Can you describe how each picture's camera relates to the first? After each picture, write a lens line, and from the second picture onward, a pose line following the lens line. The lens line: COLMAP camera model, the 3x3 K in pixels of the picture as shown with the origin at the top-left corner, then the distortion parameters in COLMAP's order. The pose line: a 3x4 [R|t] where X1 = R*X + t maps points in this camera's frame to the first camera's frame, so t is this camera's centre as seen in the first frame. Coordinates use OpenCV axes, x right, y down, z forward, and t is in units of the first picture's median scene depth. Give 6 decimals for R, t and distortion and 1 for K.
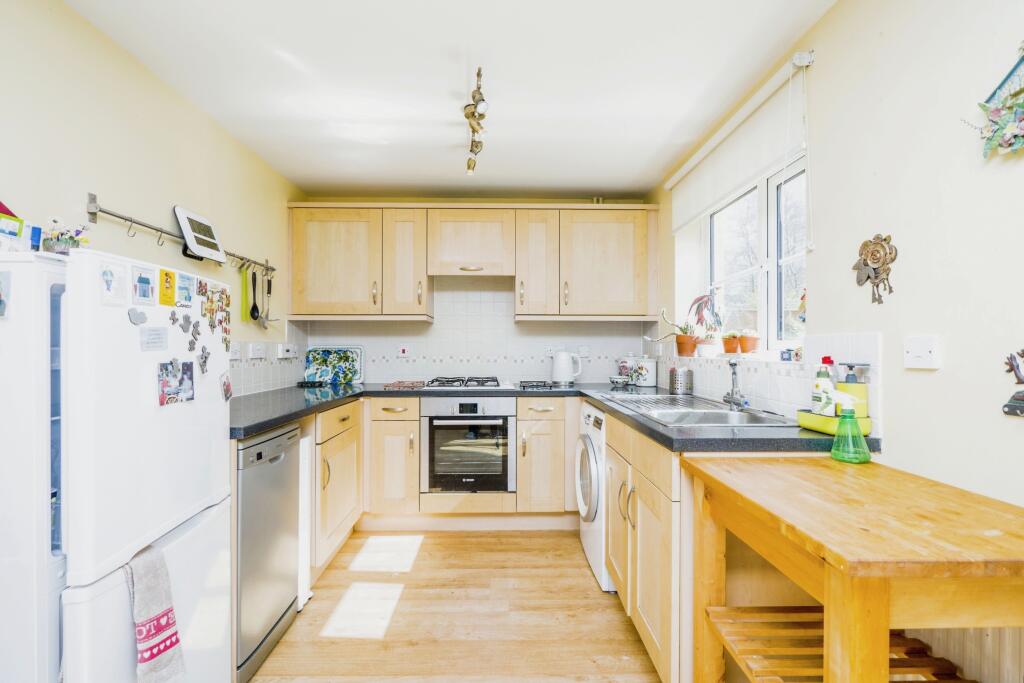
lens RADIAL K [[436.2, 0, 507.6], [0, 436.2, 350.8], [0, 0, 1]] dist [-0.001020, -0.000346]
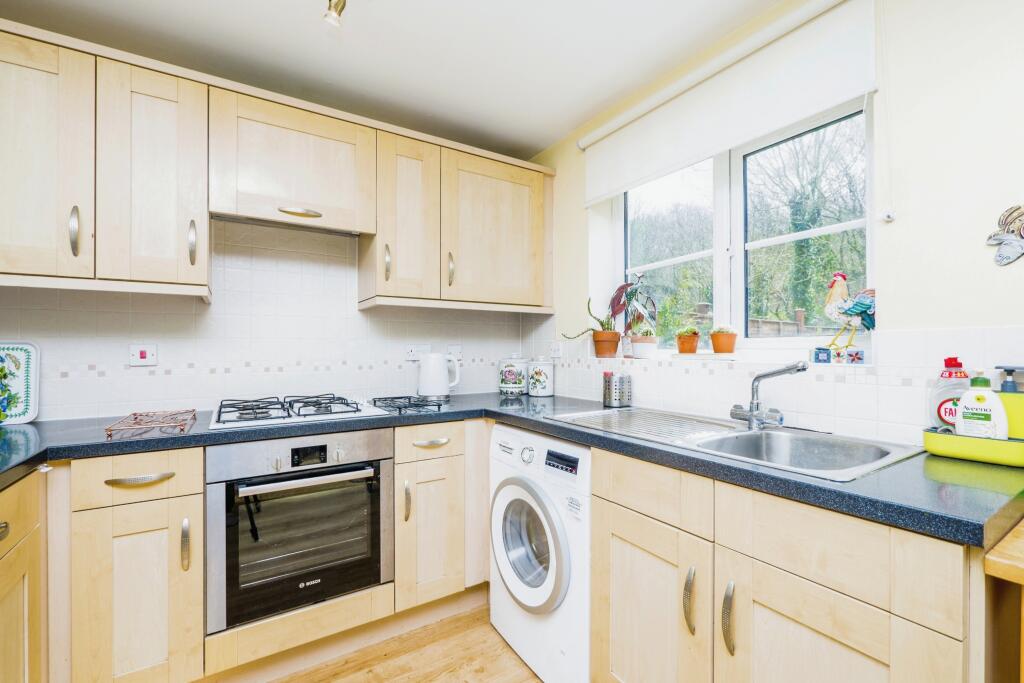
lens RADIAL K [[436.2, 0, 507.6], [0, 436.2, 350.8], [0, 0, 1]] dist [-0.001020, -0.000346]
pose [[0.856725, -0.005942, 0.515739, -0.155033], [0.006196, 0.999980, 0.001230, -0.001999], [-0.515736, 0.002142, 0.856745, 0.375772]]
